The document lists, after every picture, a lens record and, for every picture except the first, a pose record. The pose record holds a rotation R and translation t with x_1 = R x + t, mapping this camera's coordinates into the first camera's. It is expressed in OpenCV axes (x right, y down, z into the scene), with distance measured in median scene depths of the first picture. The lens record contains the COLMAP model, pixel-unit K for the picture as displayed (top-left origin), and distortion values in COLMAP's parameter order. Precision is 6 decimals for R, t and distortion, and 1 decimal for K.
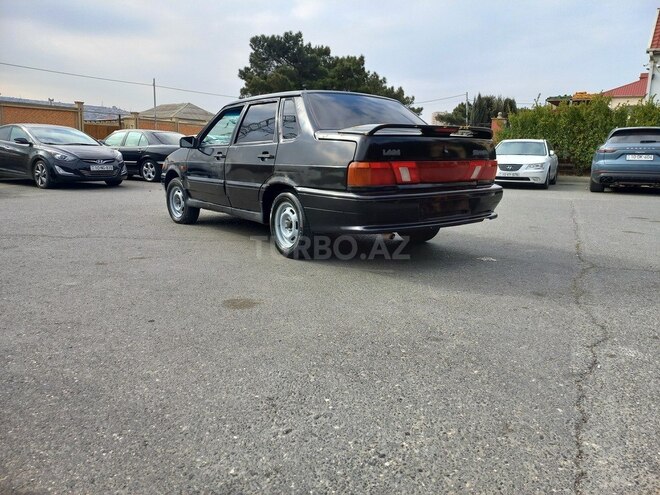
lens RADIAL K [[496.9, 0, 329.1], [0, 496.9, 228.2], [0, 0, 1]] dist [0.078142, -0.055045]
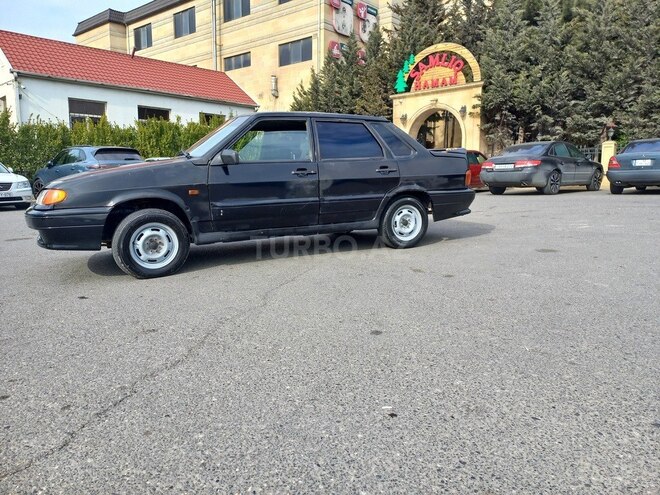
lens RADIAL K [[496.7, 0, 329.6], [0, 496.7, 234.0], [0, 0, 1]] dist [0.078055, -0.054446]
pose [[0.167443, -0.144637, 0.975214, -1.168335], [0.165158, 0.979316, 0.116888, -0.137454], [-0.971949, 0.141492, 0.187868, 0.816963]]
